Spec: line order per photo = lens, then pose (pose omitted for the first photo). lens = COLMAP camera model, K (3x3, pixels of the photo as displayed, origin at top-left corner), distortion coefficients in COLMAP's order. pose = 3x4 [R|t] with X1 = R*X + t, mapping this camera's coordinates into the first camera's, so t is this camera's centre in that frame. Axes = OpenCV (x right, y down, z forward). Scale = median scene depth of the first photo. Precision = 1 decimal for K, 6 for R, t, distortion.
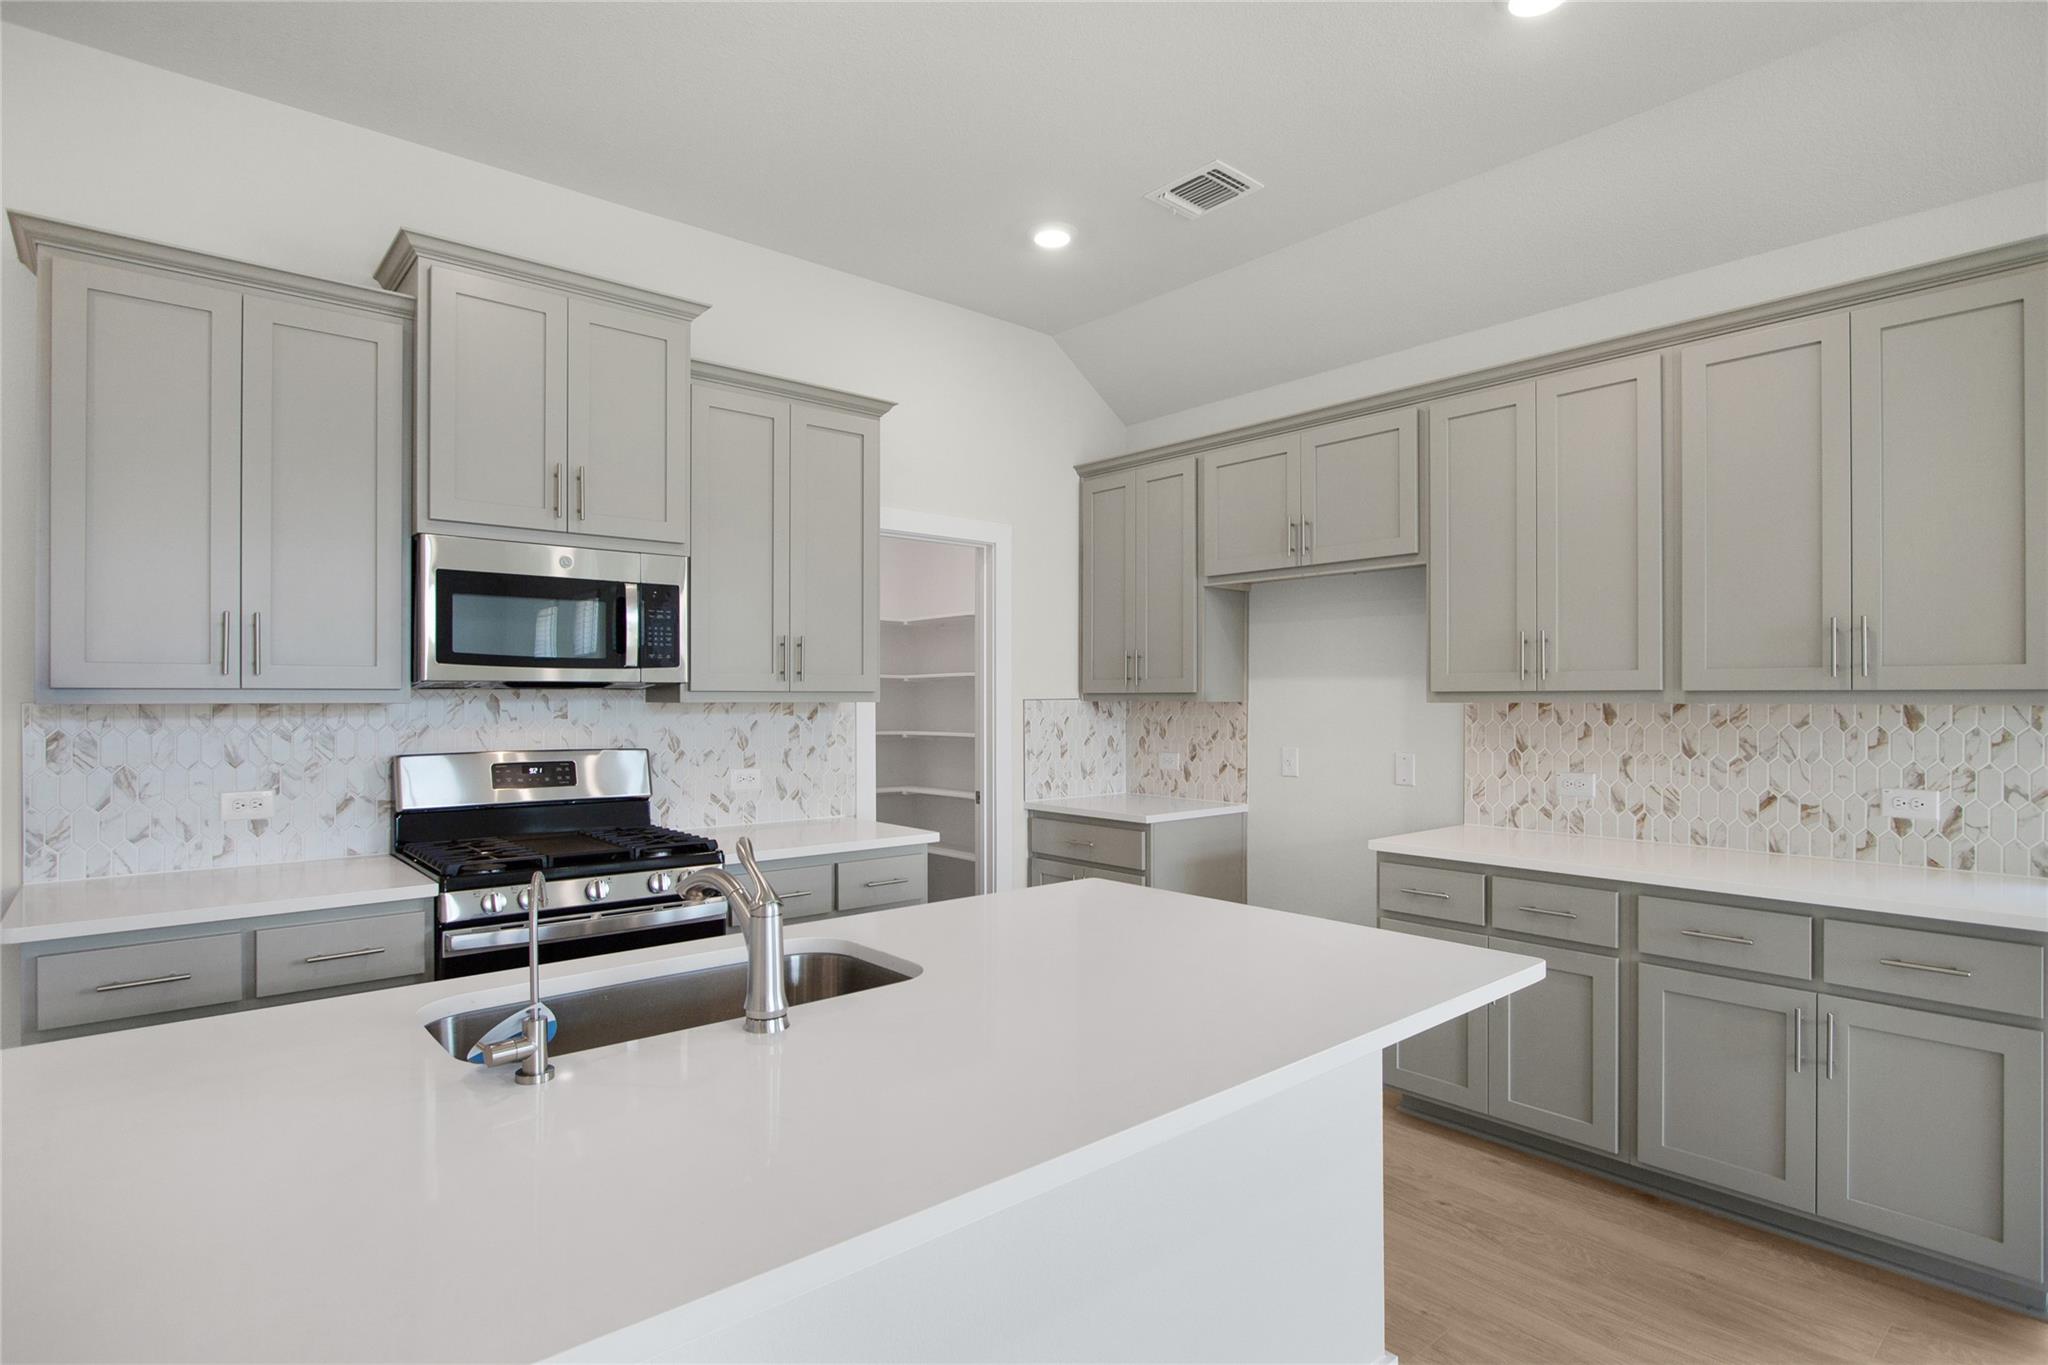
lens RADIAL K [[1046.8, 0, 1024.0], [0, 1046.8, 682.5], [0, 0, 1]] dist [-0.002287, -0.000831]
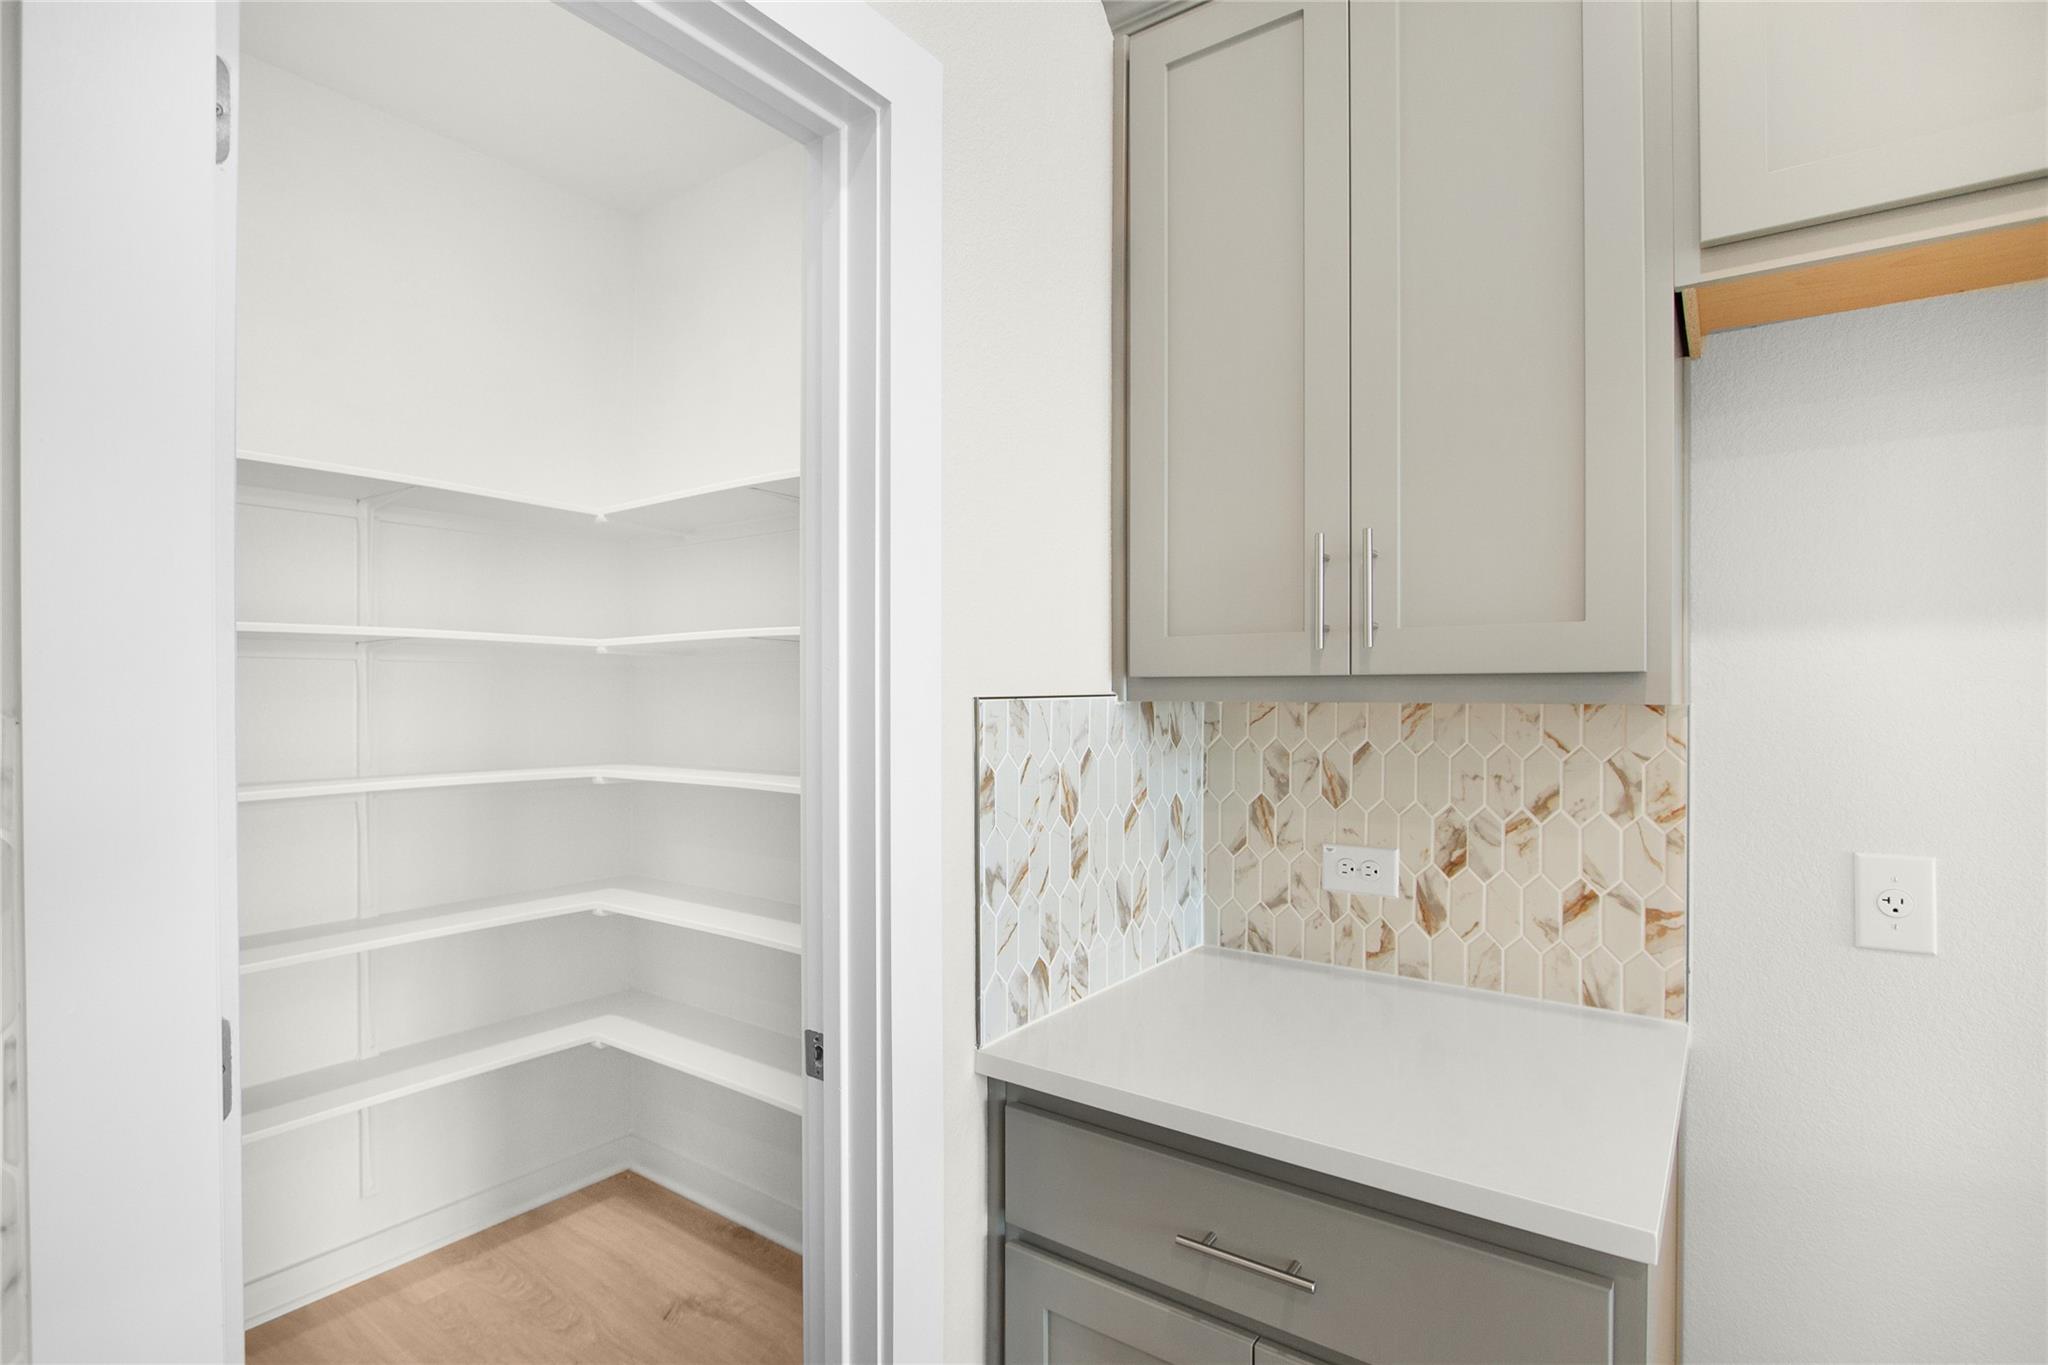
lens RADIAL K [[970.5, 0, 1024.0], [0, 970.5, 682.5], [0, 0, 1]] dist [-0.001349, -0.000055]
pose [[0.969877, -0.001022, 0.243594, -0.051721], [-0.001010, 0.999966, 0.008216, 0.009361], [-0.243594, -0.008215, 0.969842, 0.716588]]
